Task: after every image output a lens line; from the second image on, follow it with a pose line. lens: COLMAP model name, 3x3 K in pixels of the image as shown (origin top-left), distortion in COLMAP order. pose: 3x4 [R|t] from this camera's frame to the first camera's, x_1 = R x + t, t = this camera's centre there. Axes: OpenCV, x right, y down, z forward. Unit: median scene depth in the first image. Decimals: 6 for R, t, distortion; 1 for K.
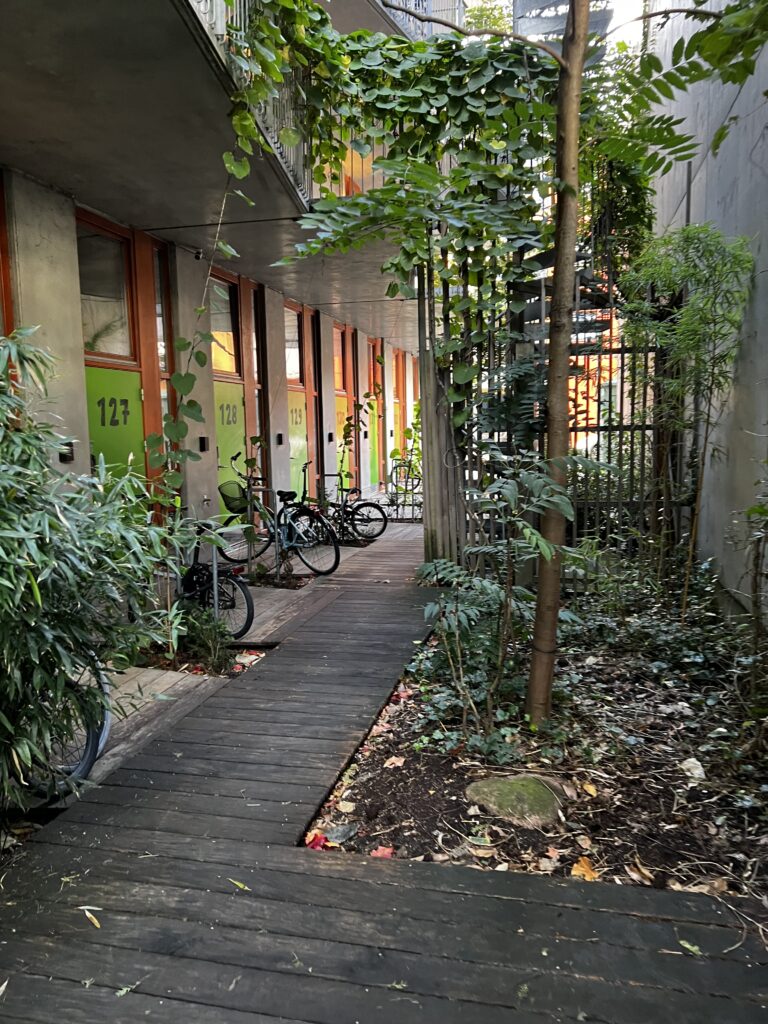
lens RADIAL K [[768.7, 0, 384.0], [0, 768.7, 512.0], [0, 0, 1]] dist [0.114105, -0.165936]
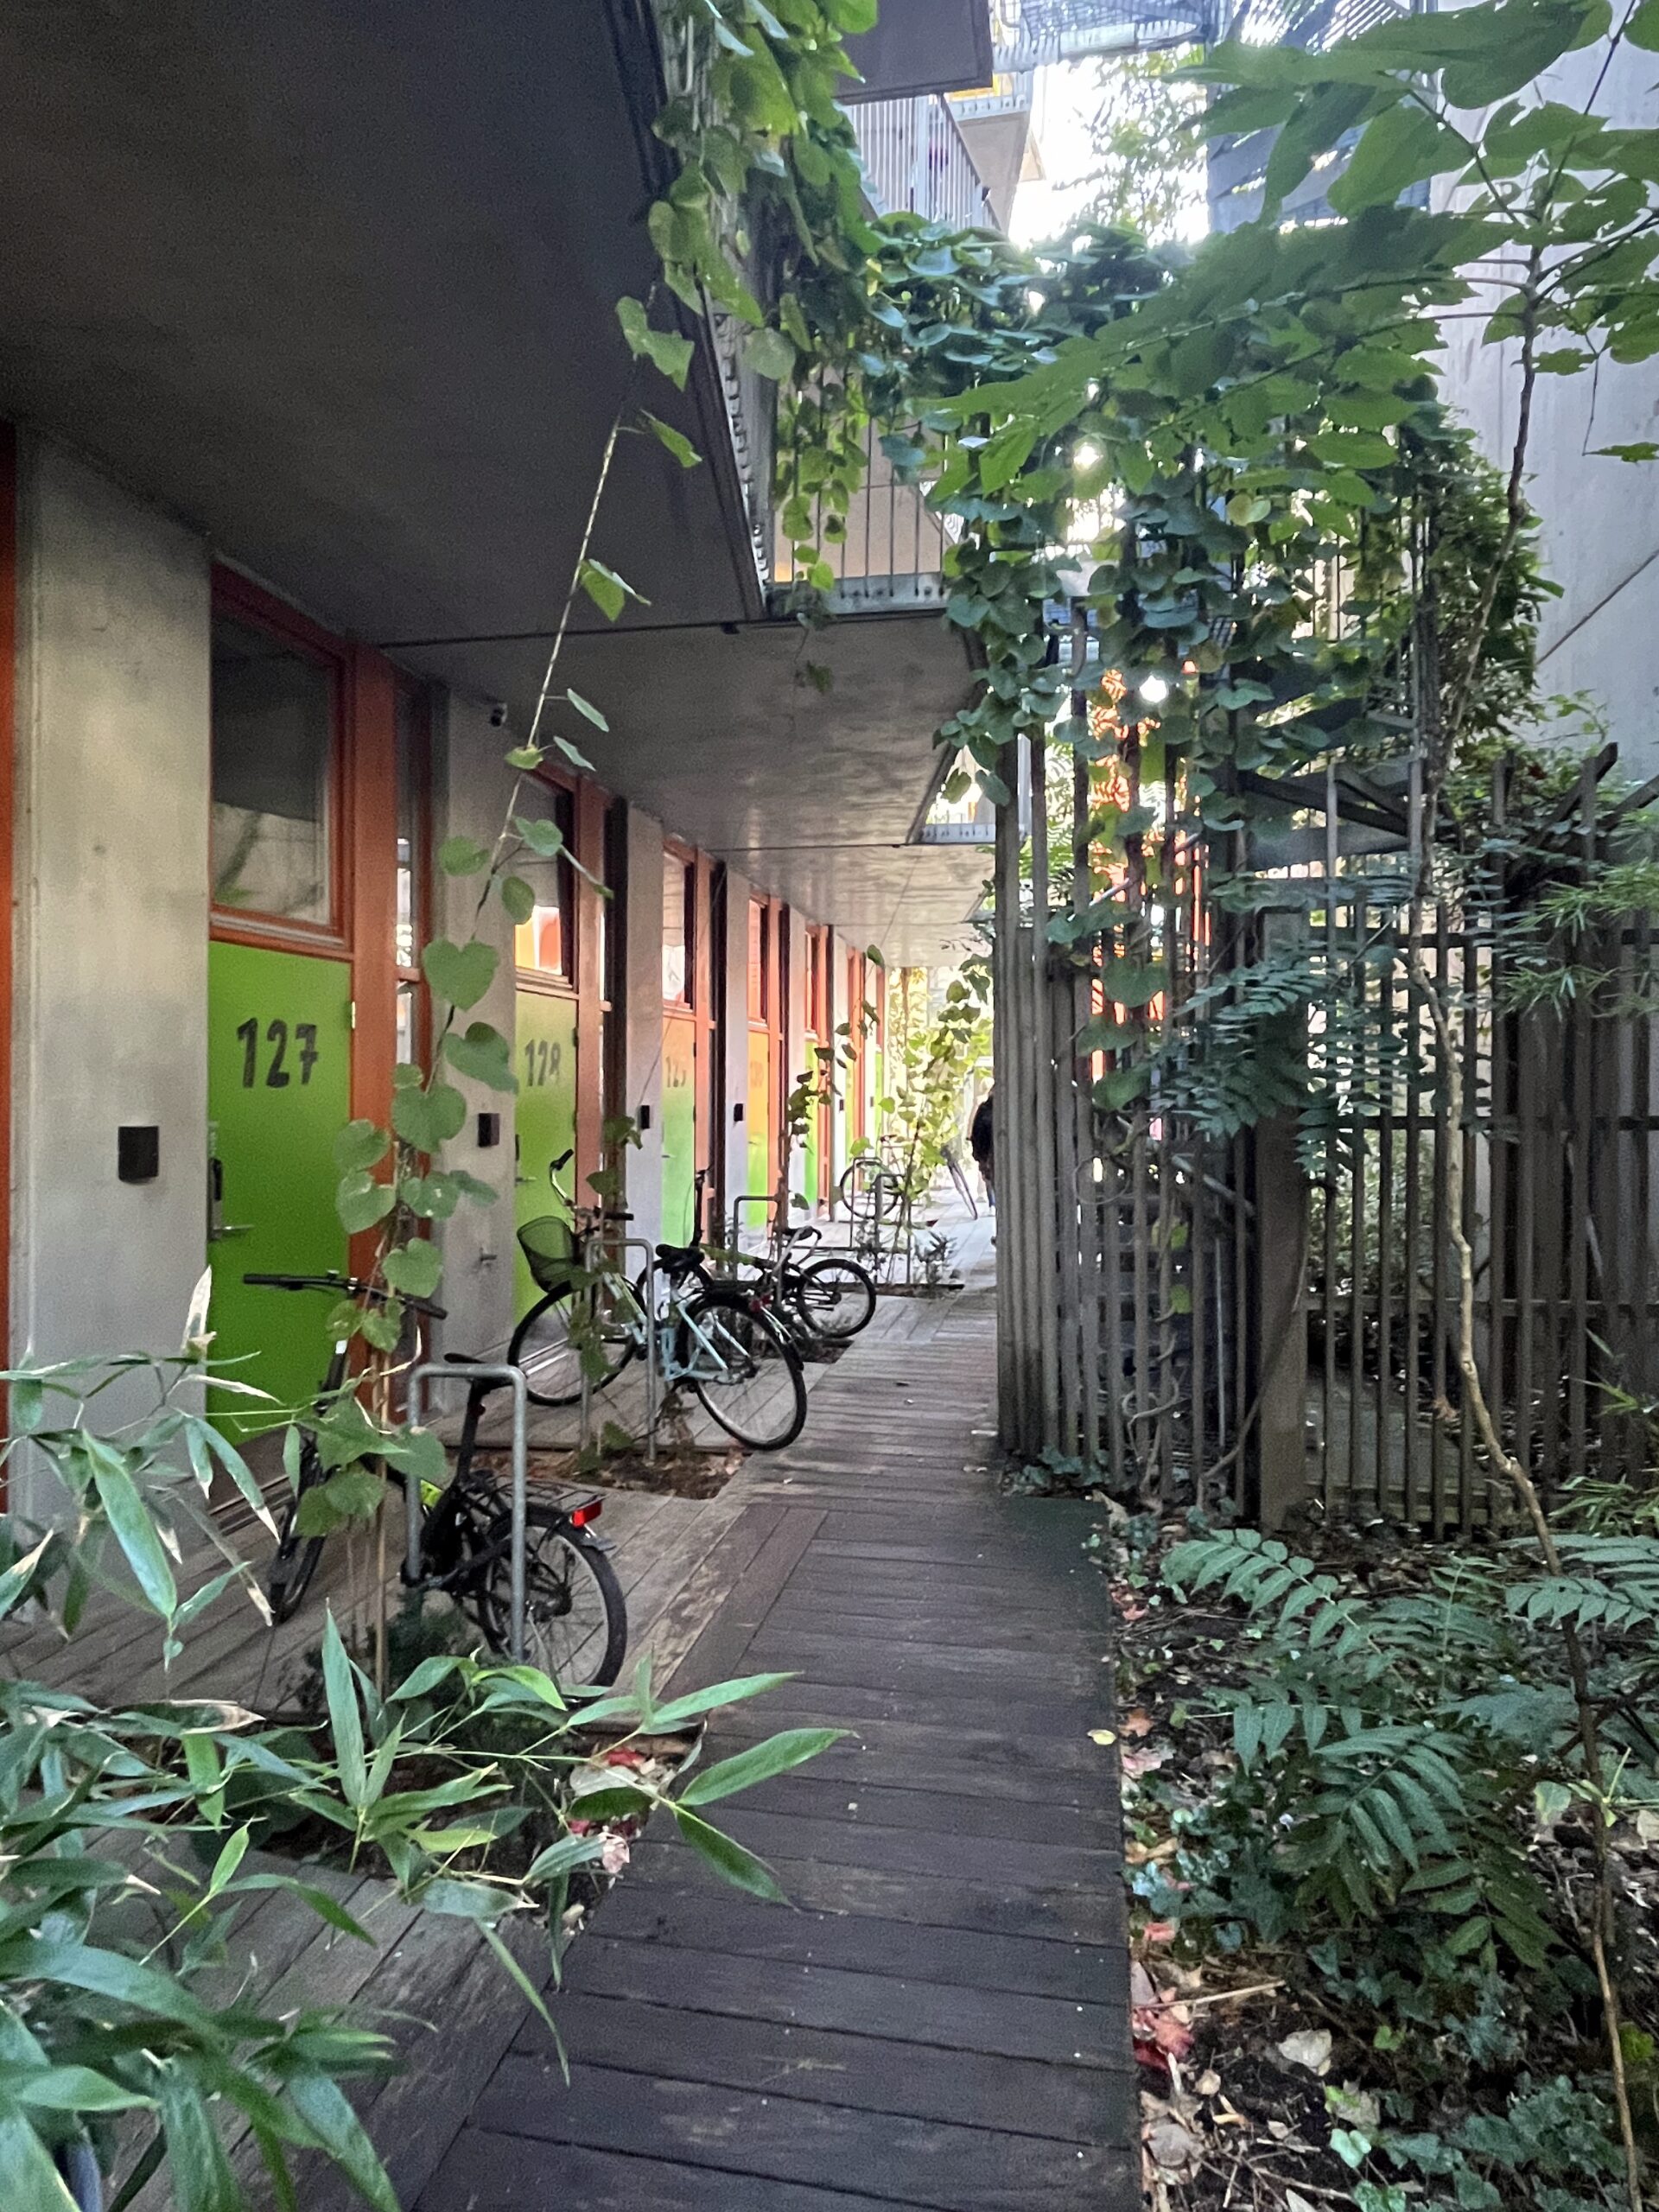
lens RADIAL K [[1302.9, 0, 829.5], [0, 1302.9, 1106.0], [0, 0, 1]] dist [0.038340, -0.049662]
pose [[0.998835, 0.025144, 0.041187, -0.075851], [-0.021069, 0.995105, -0.096556, -0.036546], [-0.043413, 0.095575, 0.994475, 0.273735]]
